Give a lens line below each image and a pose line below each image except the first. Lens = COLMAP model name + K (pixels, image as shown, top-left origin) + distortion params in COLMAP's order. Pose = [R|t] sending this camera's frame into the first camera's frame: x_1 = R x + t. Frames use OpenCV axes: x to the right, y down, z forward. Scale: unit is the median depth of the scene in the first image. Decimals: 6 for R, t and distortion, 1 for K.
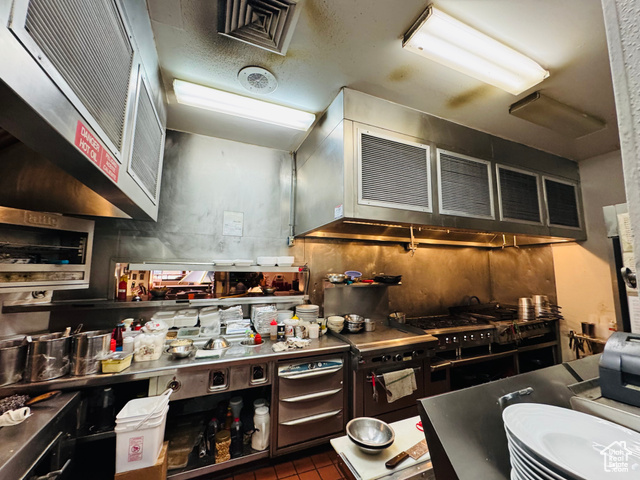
lens RADIAL K [[255.3, 0, 321.1], [0, 255.3, 240.3], [0, 0, 1]] dist [-0.005790, -0.000003]
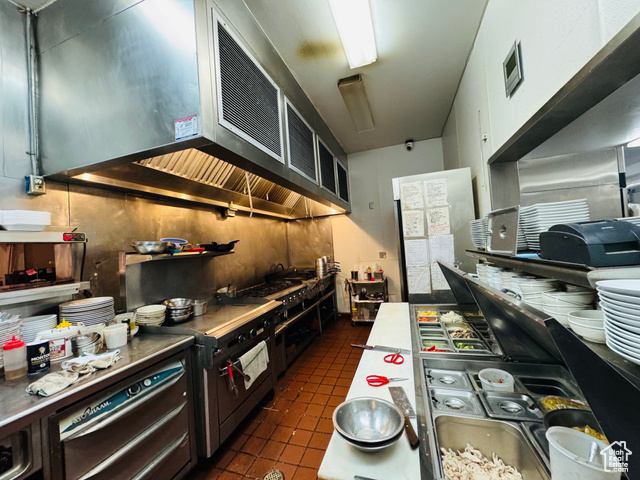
lens RADIAL K [[255.3, 0, 320.4], [0, 255.3, 240.8], [0, 0, 1]] dist [-0.005790, -0.000003]
pose [[0.657079, -0.035434, 0.752989, -0.149299], [-0.010092, 0.998392, 0.055789, 0.096815], [-0.753755, -0.044257, 0.655664, 0.261966]]
